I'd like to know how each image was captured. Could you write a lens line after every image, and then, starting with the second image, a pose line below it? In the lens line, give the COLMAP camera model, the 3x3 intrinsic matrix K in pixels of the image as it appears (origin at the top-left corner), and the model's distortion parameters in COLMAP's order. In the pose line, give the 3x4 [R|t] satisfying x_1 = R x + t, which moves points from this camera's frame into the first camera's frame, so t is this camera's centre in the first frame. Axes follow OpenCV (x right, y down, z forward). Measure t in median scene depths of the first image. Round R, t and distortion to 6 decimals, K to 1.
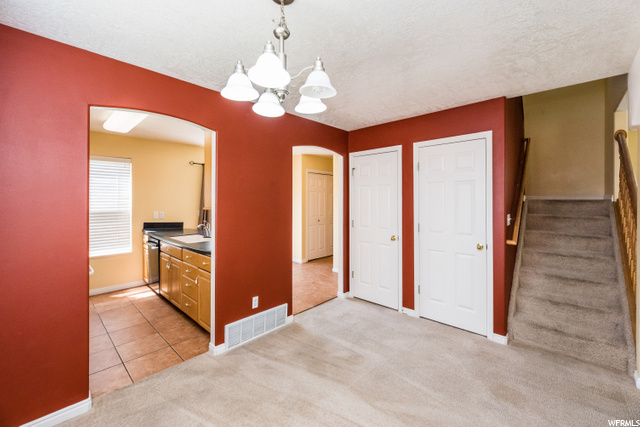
lens RADIAL K [[260.6, 0, 324.3], [0, 260.6, 198.5], [0, 0, 1]] dist [0.002072, 0.000235]
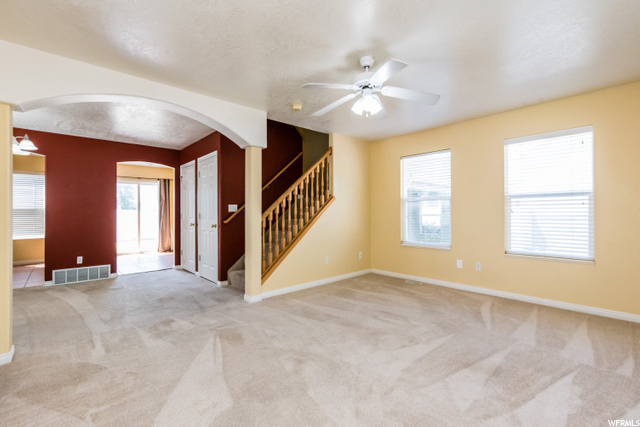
lens RADIAL K [[281.7, 0, 318.9], [0, 281.7, 209.5], [0, 0, 1]] dist [-0.000920, -0.000201]
pose [[0.996105, -0.005931, -0.087971, 0.945981], [0.006333, 0.999971, 0.004296, 0.059852], [0.087943, -0.004836, 0.996114, -0.418981]]
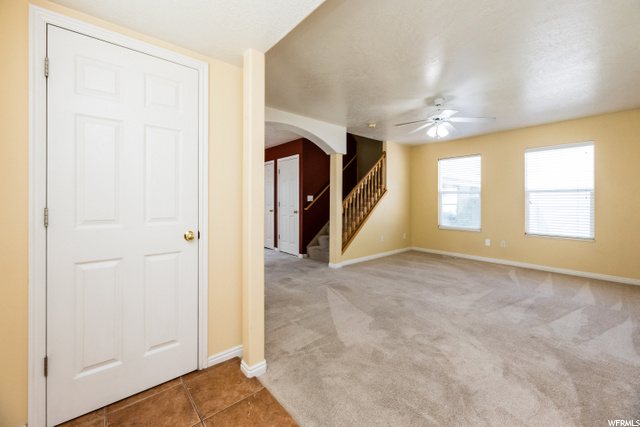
lens RADIAL K [[260.6, 0, 324.3], [0, 260.6, 198.5], [0, 0, 1]] dist [0.002072, 0.000235]
pose [[0.994376, 0.001507, -0.105892, 0.716138], [-0.000774, 0.999976, 0.006956, 0.047865], [0.105900, -0.006835, 0.994353, -0.676959]]
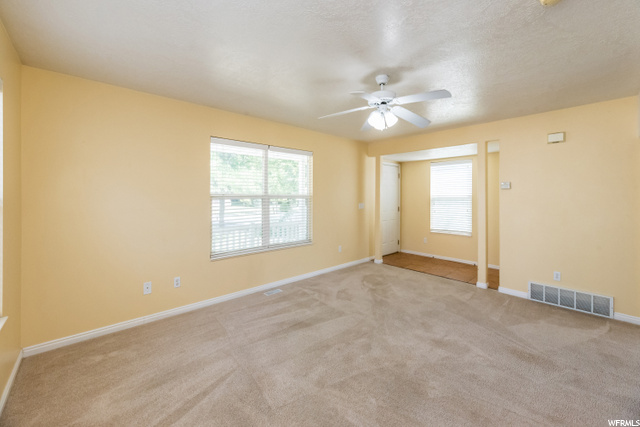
lens RADIAL K [[260.6, 0, 324.3], [0, 260.6, 198.5], [0, 0, 1]] dist [0.002072, 0.000235]
pose [[-0.996829, -0.002193, 0.079540, 1.072211], [-0.001957, 0.999993, 0.003045, 0.019997], [-0.079546, 0.002880, -0.996827, 0.829820]]
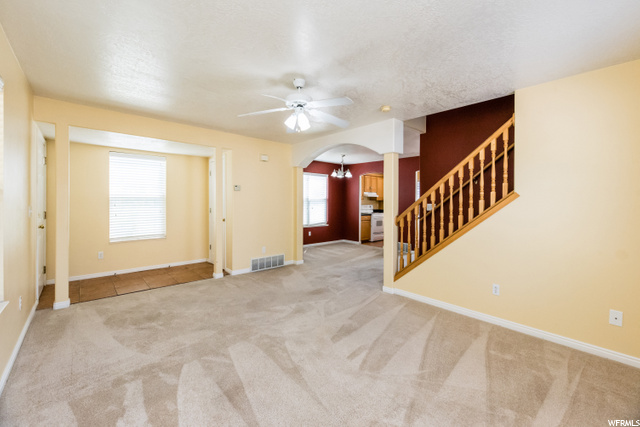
lens RADIAL K [[260.6, 0, 324.3], [0, 260.6, 198.5], [0, 0, 1]] dist [0.002072, 0.000235]
pose [[-0.075499, -0.011556, -0.997079, 1.621975], [-0.000409, 0.999933, -0.011558, 0.036651], [0.997146, -0.000465, -0.075498, 0.327106]]
